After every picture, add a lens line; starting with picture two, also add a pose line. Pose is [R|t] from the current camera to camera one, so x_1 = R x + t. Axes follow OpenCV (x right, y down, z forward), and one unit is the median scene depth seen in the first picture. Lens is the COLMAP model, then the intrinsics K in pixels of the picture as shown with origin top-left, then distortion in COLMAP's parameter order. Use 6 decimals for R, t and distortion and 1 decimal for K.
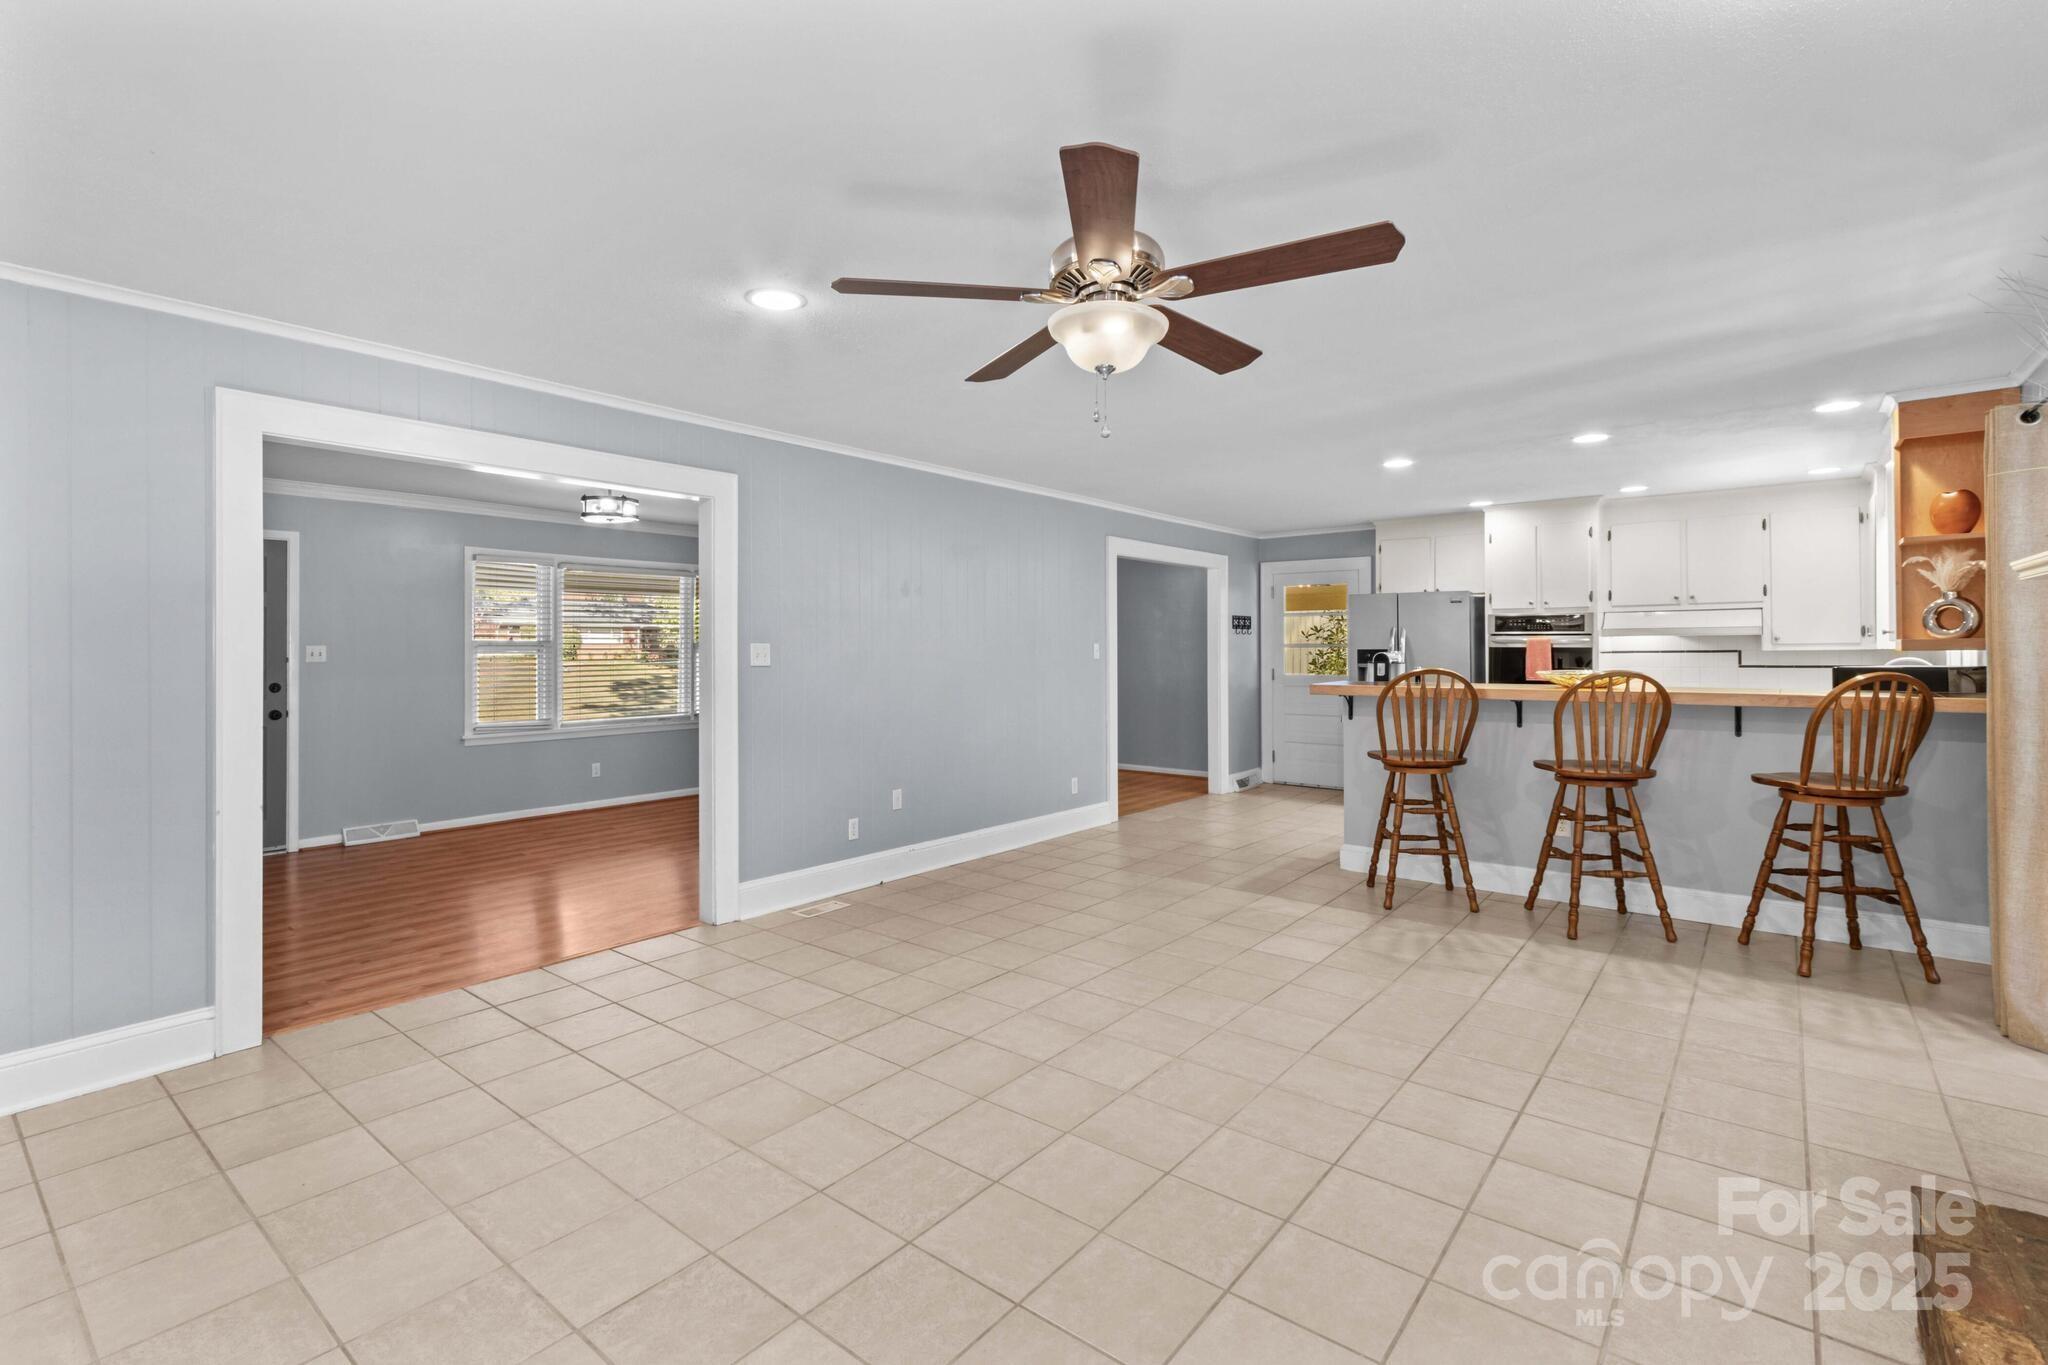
lens RADIAL K [[937.2, 0, 954.0], [0, 937.2, 647.5], [0, 0, 1]] dist [0.002308, 0.000229]
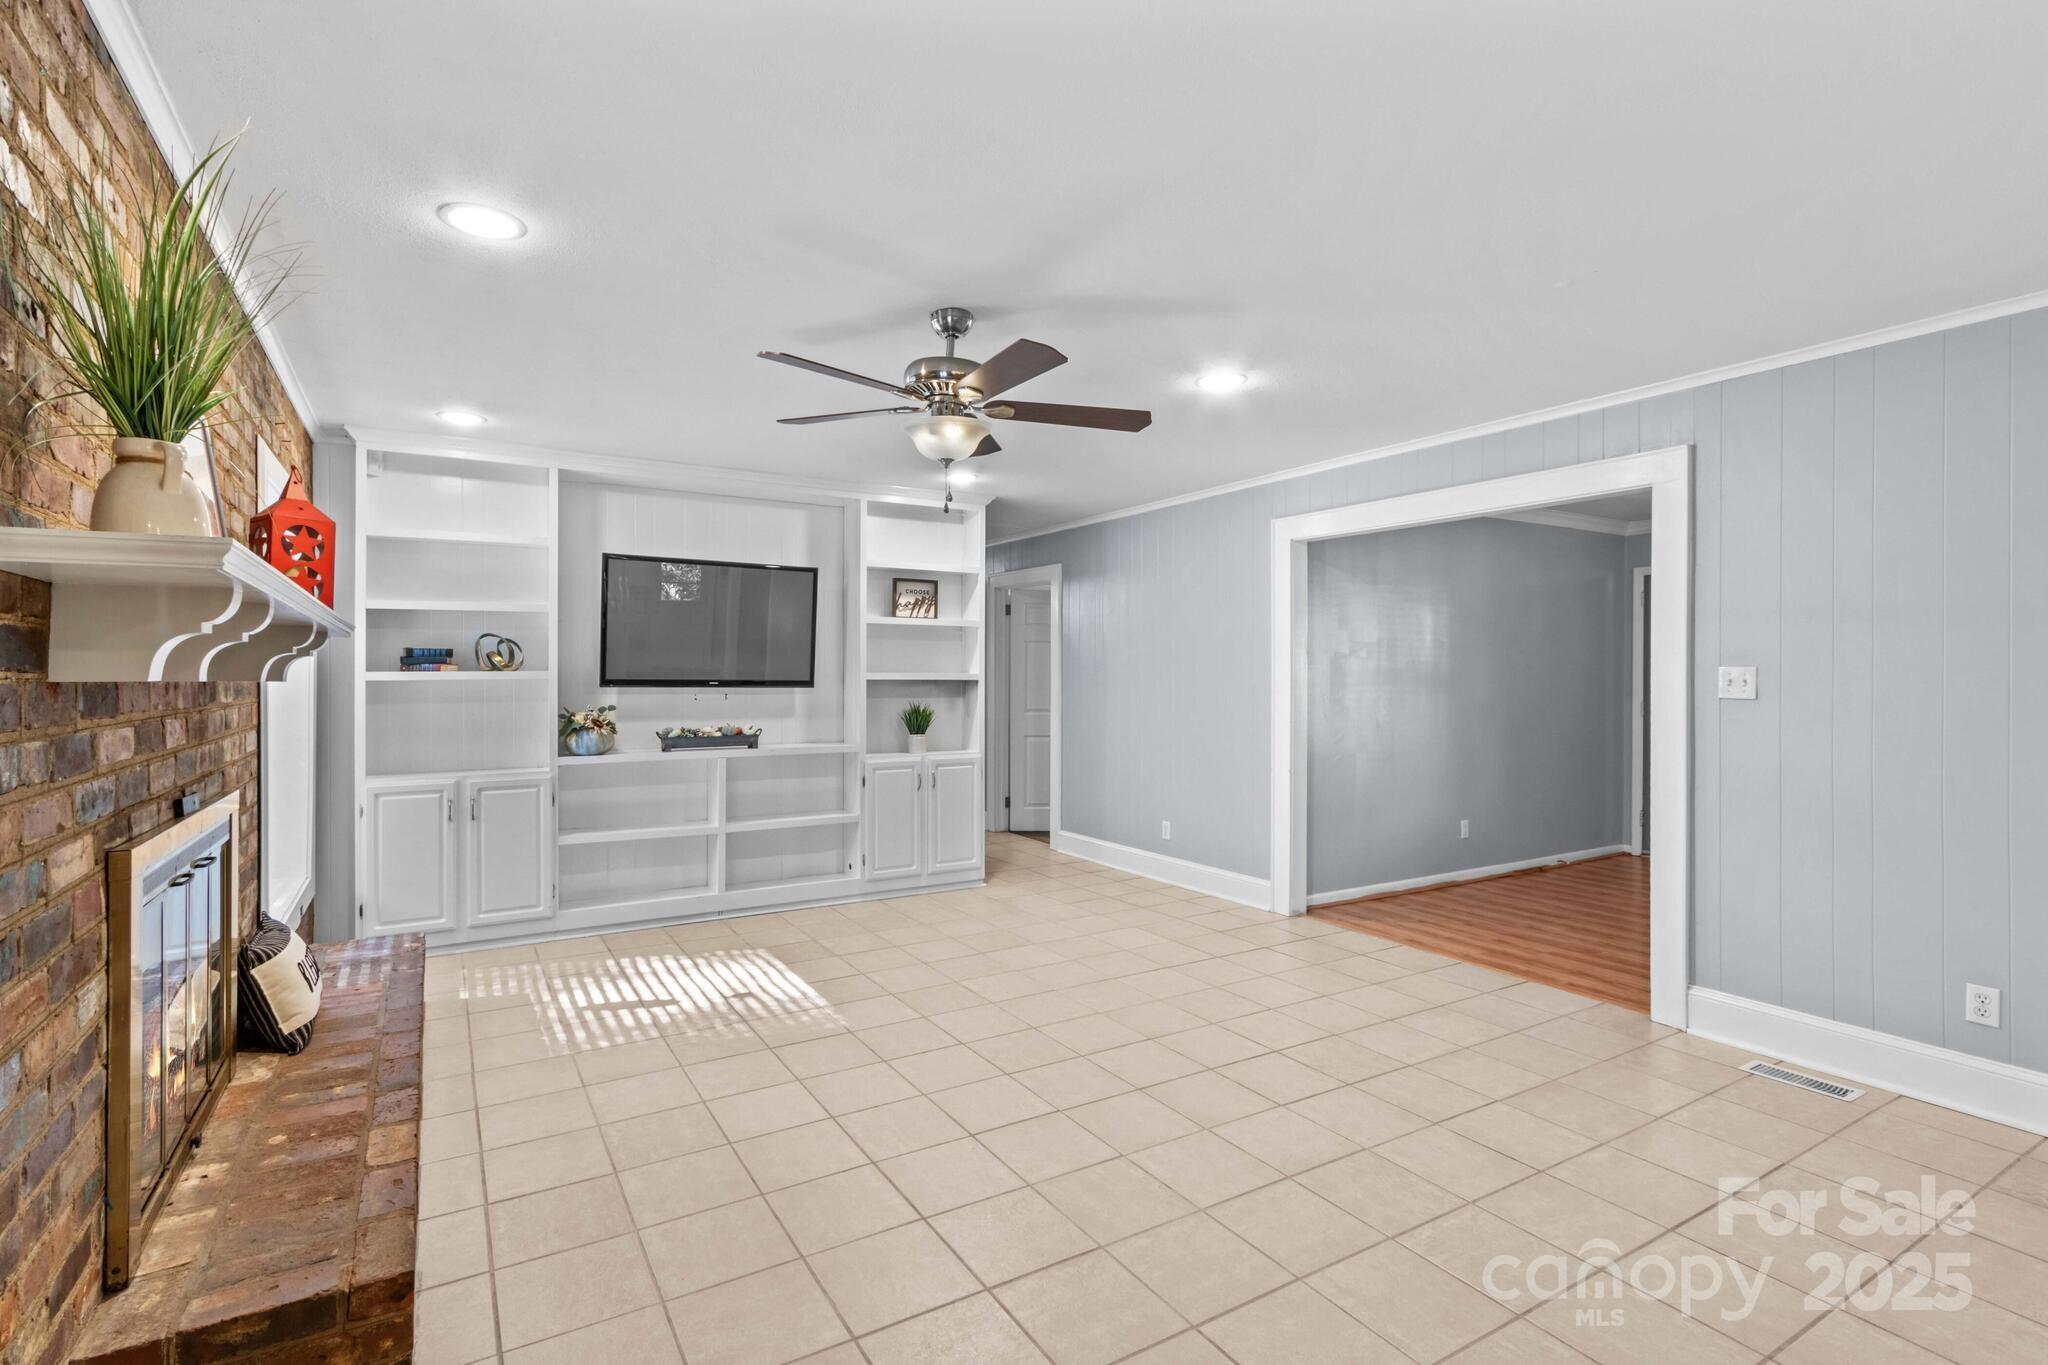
lens RADIAL K [[985.3, 0, 1024.0], [0, 985.3, 682.5], [0, 0, 1]] dist [-0.001076, 0.000553]
pose [[-0.308687, 0.018441, -0.950985, 0.990475], [0.010774, 0.999816, 0.015891, -0.014763], [0.951103, -0.005340, -0.308829, 1.049038]]
